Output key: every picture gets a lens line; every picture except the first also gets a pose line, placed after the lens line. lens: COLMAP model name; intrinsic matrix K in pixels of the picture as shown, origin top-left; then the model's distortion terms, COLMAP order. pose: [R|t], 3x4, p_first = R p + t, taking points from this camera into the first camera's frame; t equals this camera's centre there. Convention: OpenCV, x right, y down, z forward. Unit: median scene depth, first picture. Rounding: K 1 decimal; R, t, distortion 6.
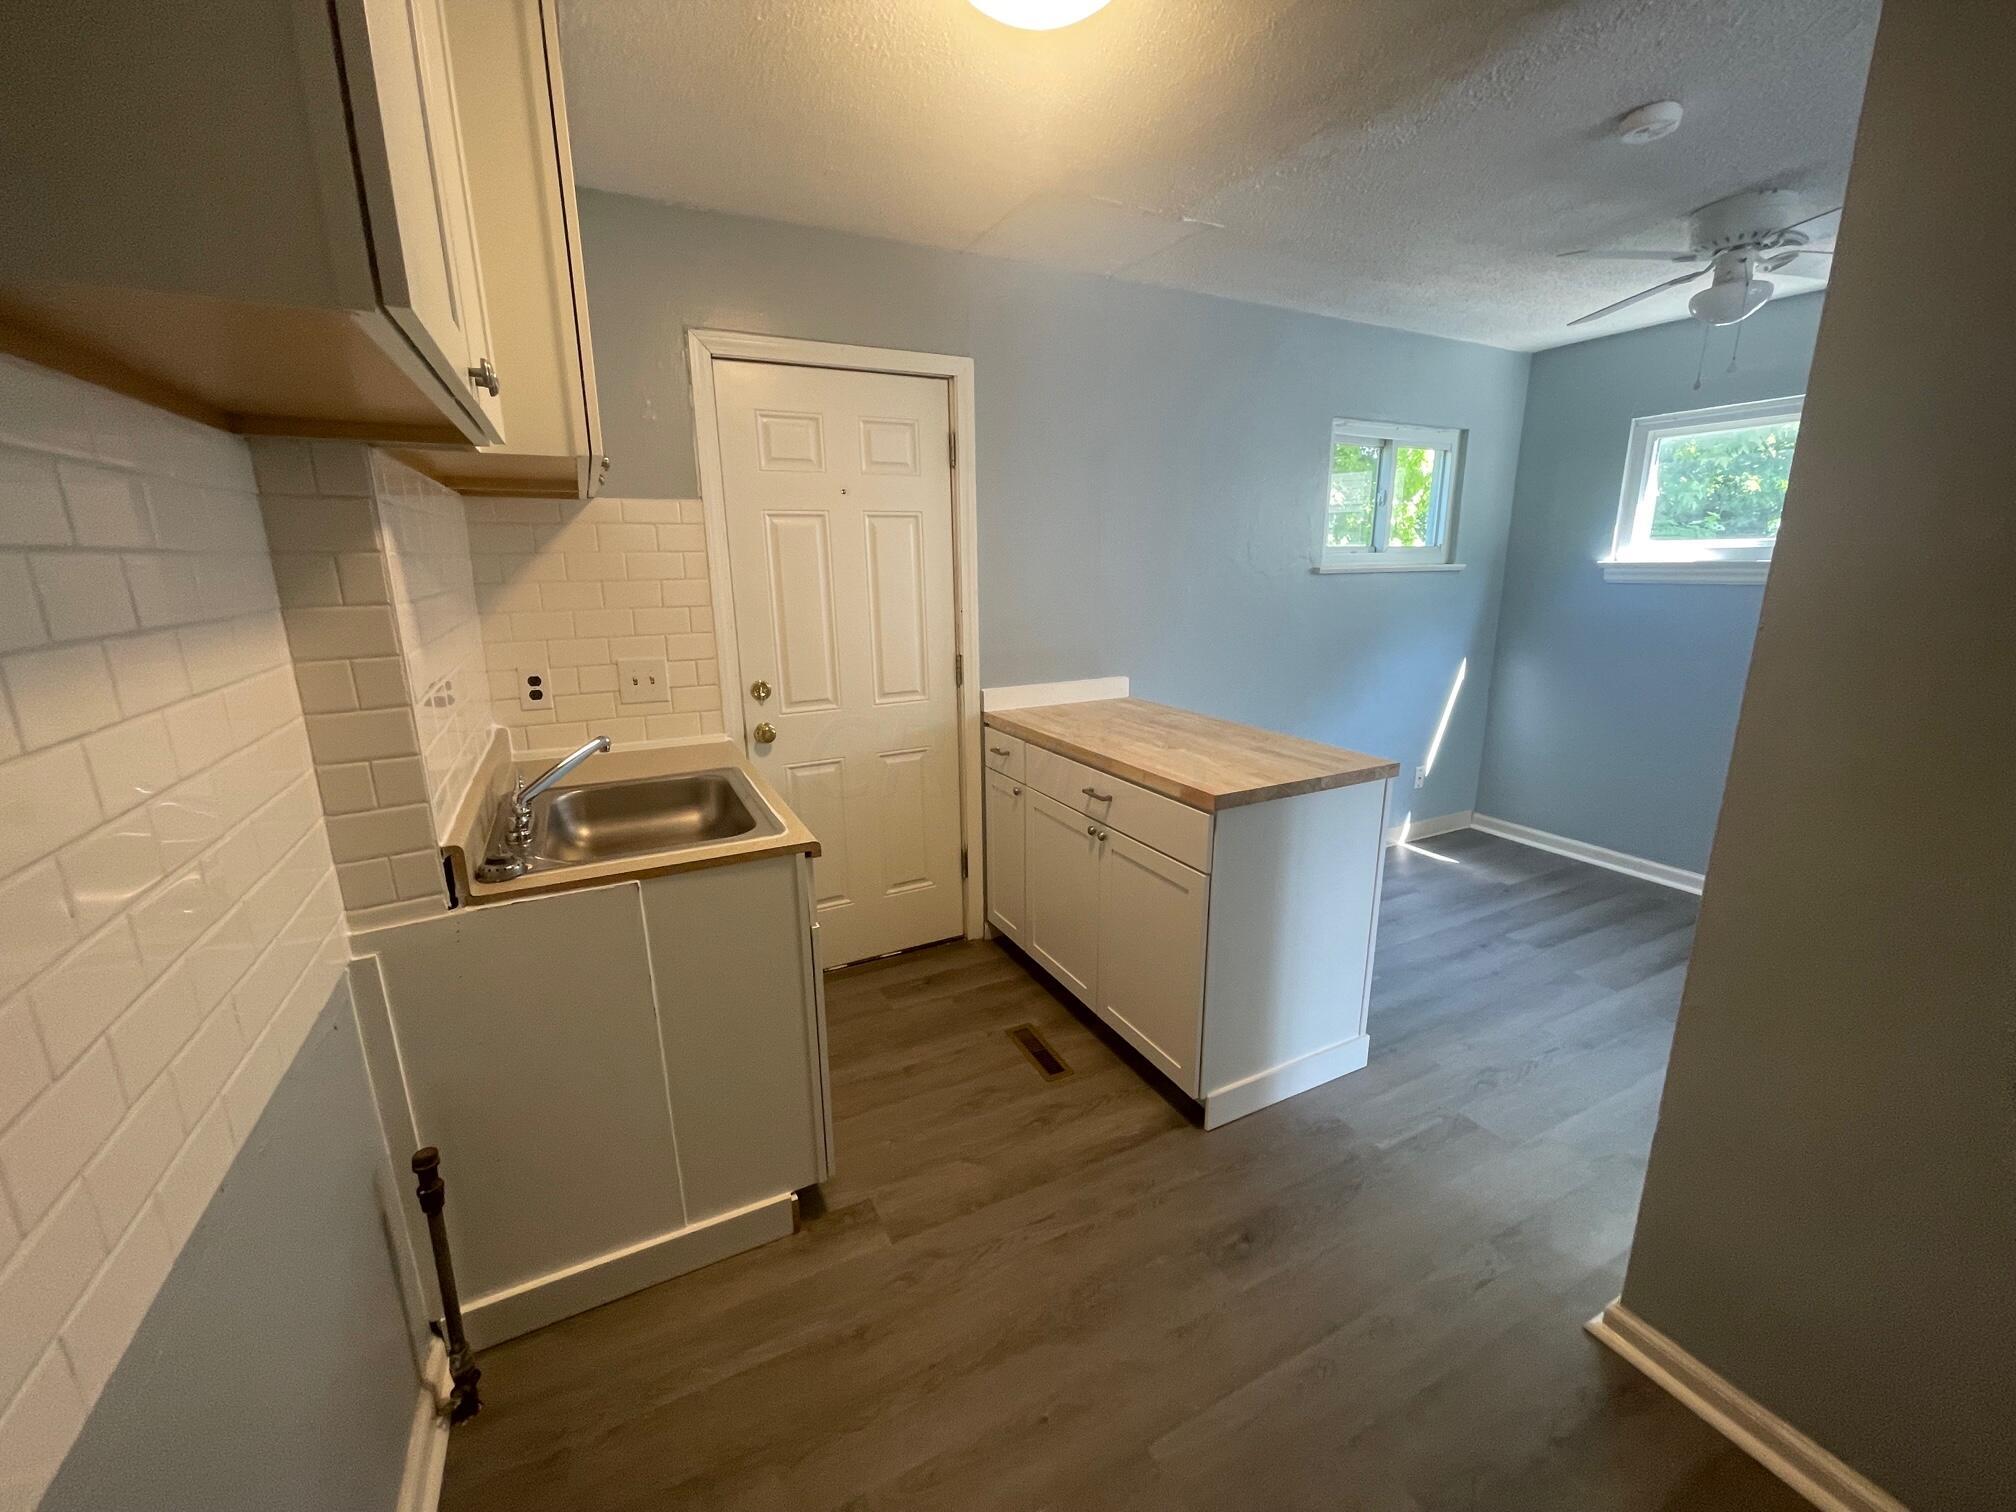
lens RADIAL K [[814.1, 0, 1008.5], [0, 814.1, 752.2], [0, 0, 1]] dist [-0.000003, -0.000030]
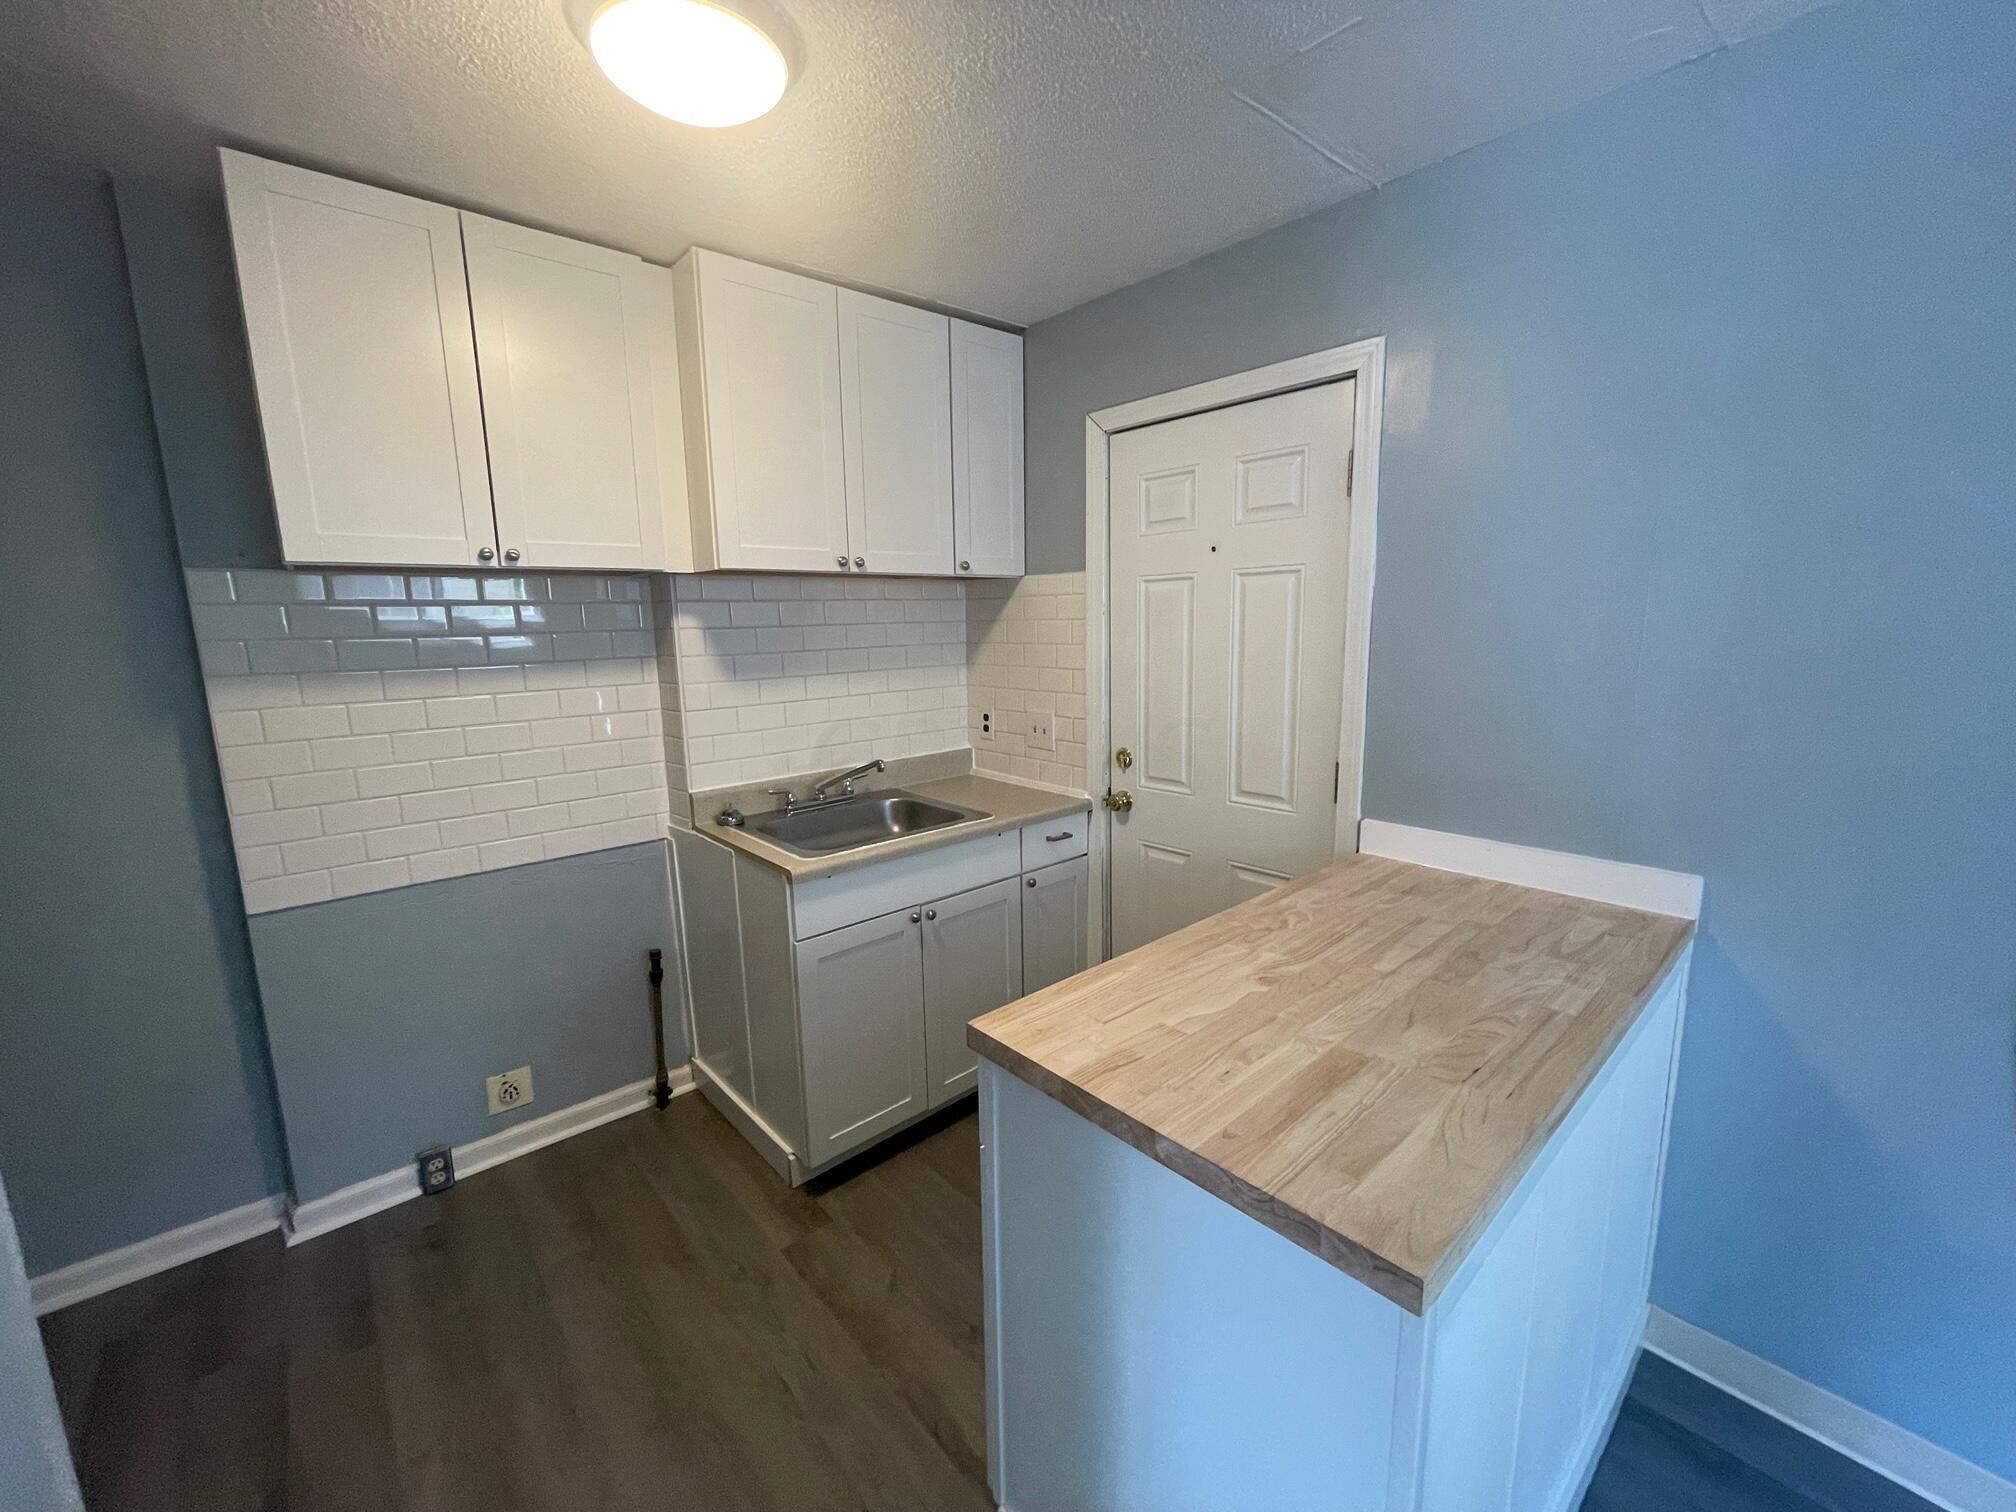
lens RADIAL K [[814.1, 0, 1004.2], [0, 814.1, 755.9], [0, 0, 1]] dist [-0.000003, -0.000030]
pose [[0.245720, 0.167688, -0.954726, 0.634319], [-0.209157, 0.970894, 0.116696, -0.173078], [0.946507, 0.171014, 0.273641, 0.633660]]
